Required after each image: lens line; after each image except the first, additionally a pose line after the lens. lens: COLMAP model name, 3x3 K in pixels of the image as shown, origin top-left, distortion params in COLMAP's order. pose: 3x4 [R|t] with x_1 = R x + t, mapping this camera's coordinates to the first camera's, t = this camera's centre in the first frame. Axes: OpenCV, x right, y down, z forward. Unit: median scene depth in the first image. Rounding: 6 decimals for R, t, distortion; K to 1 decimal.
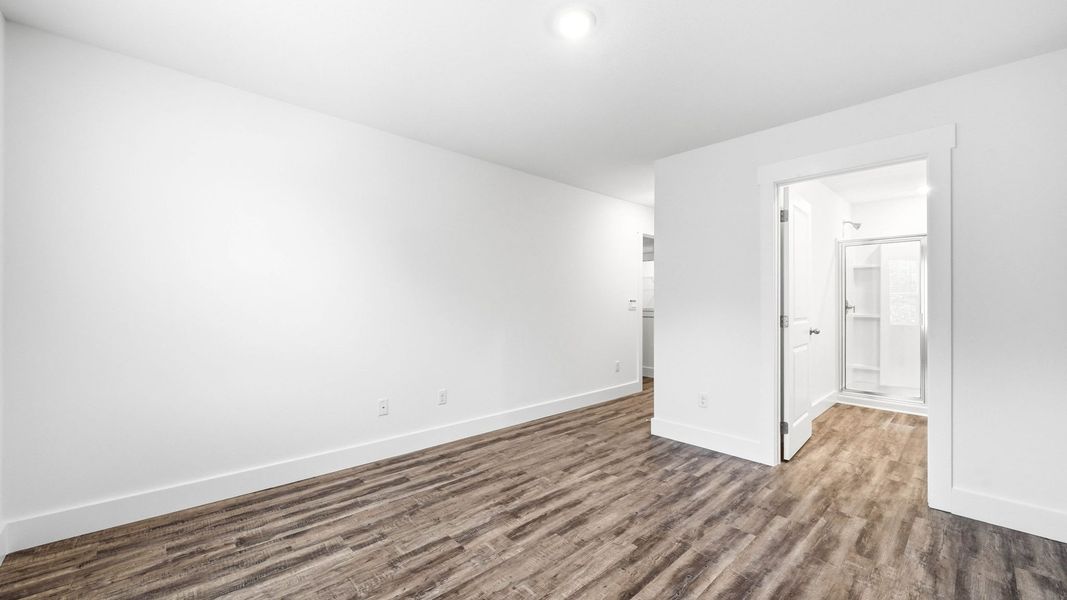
lens RADIAL K [[414.2, 0, 537.0], [0, 414.2, 302.2], [0, 0, 1]] dist [-0.006328, -0.000245]
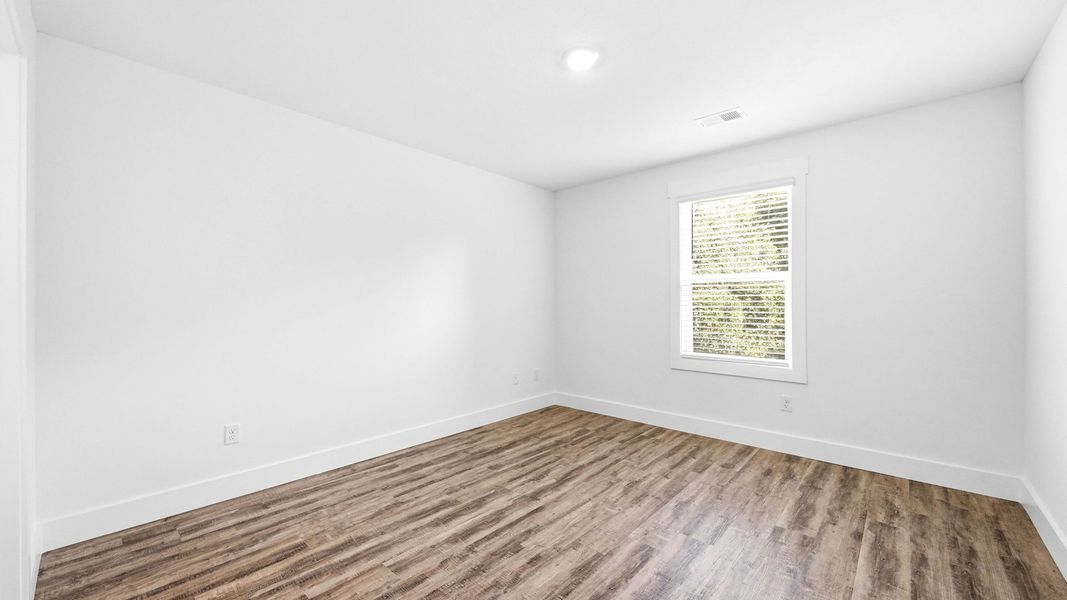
lens RADIAL K [[414.2, 0, 537.0], [0, 414.2, 302.2], [0, 0, 1]] dist [-0.006328, -0.000245]
pose [[-0.996322, -0.004693, -0.085559, 0.280493], [-0.004843, 0.999987, 0.001545, -0.001548], [0.085551, 0.001954, -0.996332, 1.934799]]
